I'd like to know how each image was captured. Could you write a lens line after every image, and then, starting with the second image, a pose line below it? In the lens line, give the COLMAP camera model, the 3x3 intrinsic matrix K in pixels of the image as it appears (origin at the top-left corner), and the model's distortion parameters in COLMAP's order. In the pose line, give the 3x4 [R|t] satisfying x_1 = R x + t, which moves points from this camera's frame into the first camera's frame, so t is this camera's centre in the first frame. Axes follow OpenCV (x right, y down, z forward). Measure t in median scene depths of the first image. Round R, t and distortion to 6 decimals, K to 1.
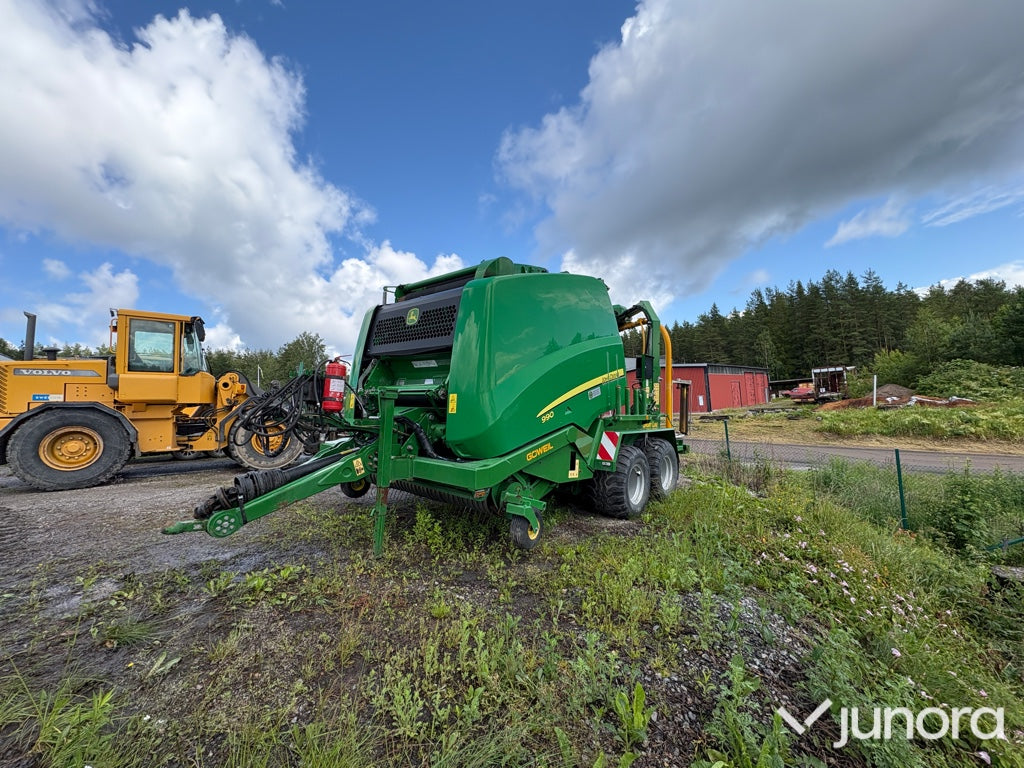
lens RADIAL K [[405.3, 0, 511.1], [0, 405.3, 386.4], [0, 0, 1]] dist [0.000080, -0.000266]
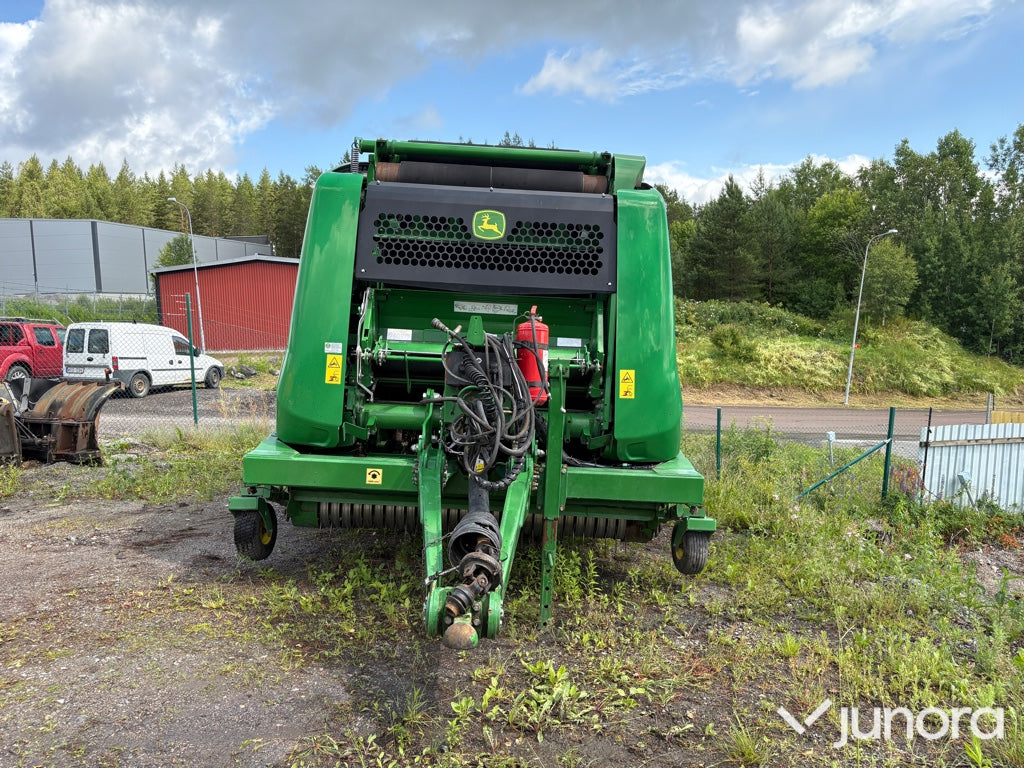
lens RADIAL K [[771.5, 0, 510.6], [0, 771.5, 387.8], [0, 0, 1]] dist [0.058950, -0.055488]
pose [[0.752499, -0.020694, 0.658268, -0.161334], [-0.060944, 0.993030, 0.100886, -0.009746], [-0.655768, -0.116034, 0.745993, 0.025040]]
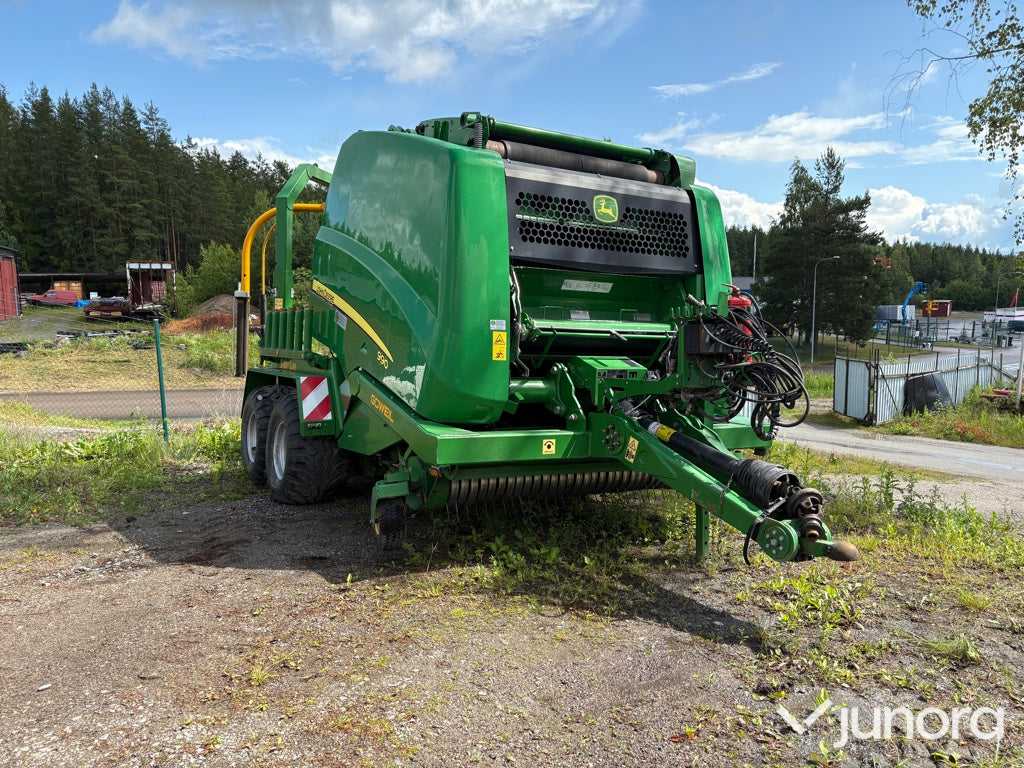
lens RADIAL K [[771.5, 0, 513.6], [0, 771.5, 390.2], [0, 0, 1]] dist [0.058950, -0.055488]
pose [[0.340168, -0.070079, 0.937750, -0.243412], [-0.059990, 0.993571, 0.096012, -0.000513], [-0.938449, -0.088915, 0.333777, 0.122831]]
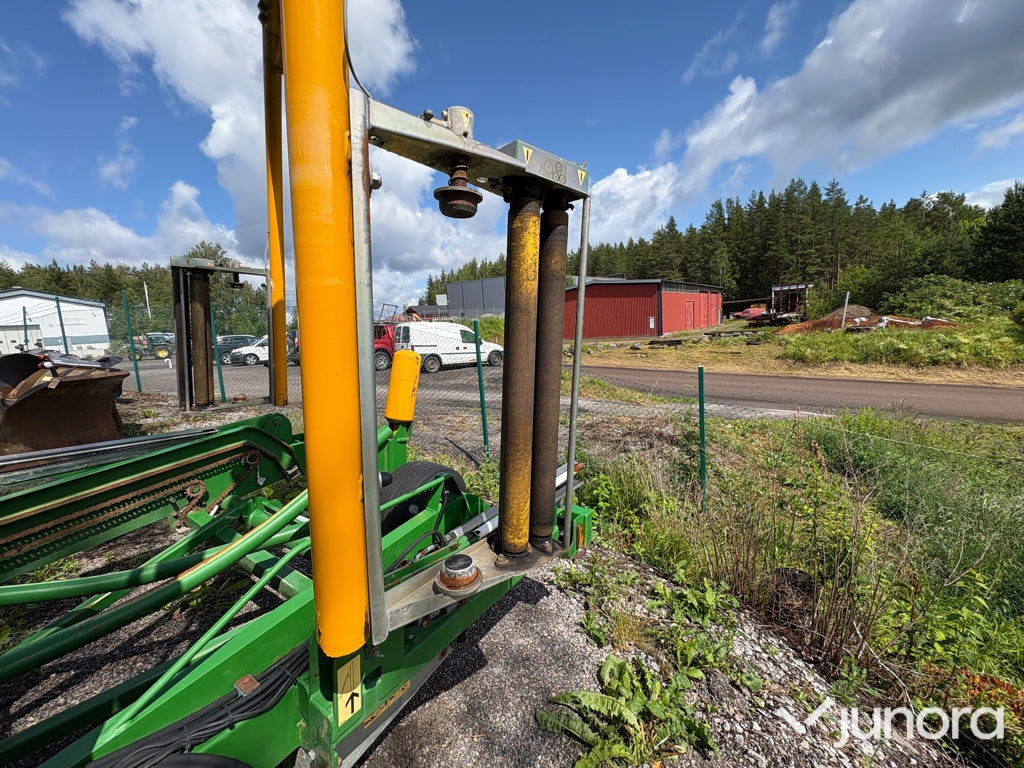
lens RADIAL K [[405.3, 0, 512.0], [0, 405.3, 384.7], [0, 0, 1]] dist [0.000080, -0.000266]
pose [[0.994073, -0.021030, 0.106659, 0.118287], [0.001136, 0.983066, 0.183247, 0.009681], [-0.108706, -0.182040, 0.977264, 0.249727]]
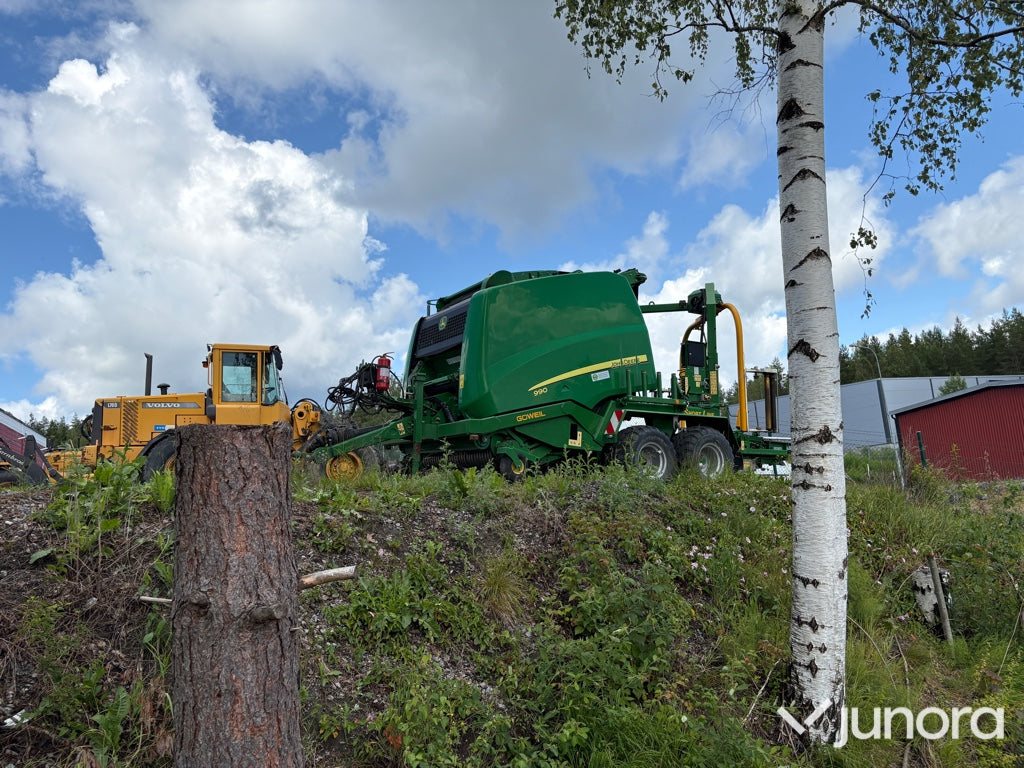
lens RADIAL K [[778.1, 0, 515.5], [0, 778.1, 401.4], [0, 0, 1]] dist [0.027640, -0.012924]
pose [[0.950907, -0.062541, -0.303092, 0.119415], [0.039607, 0.995908, -0.081237, 0.047862], [0.306932, 0.065244, 0.949492, -0.210160]]
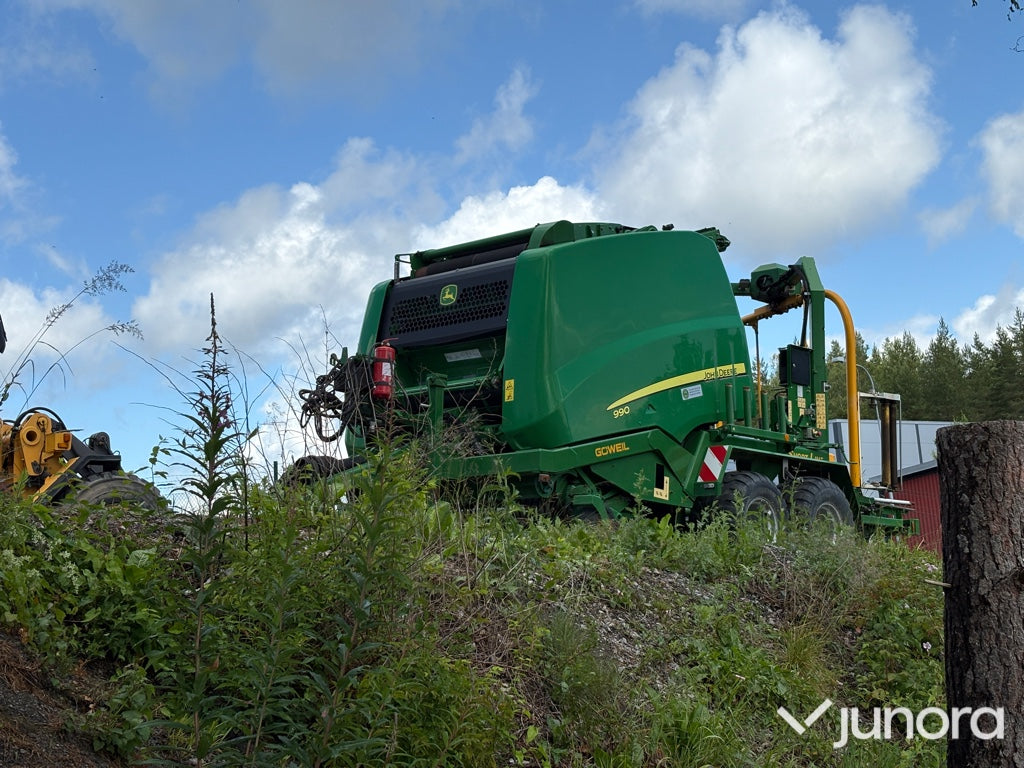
lens RADIAL K [[1552.6, 0, 507.5], [0, 1552.6, 387.4], [0, 0, 1]] dist [0.043791, 0.000000]
pose [[0.998367, -0.024894, -0.051421, 0.003723], [0.019136, 0.993793, -0.109586, 0.058177], [0.053830, 0.108423, 0.992646, -0.337741]]
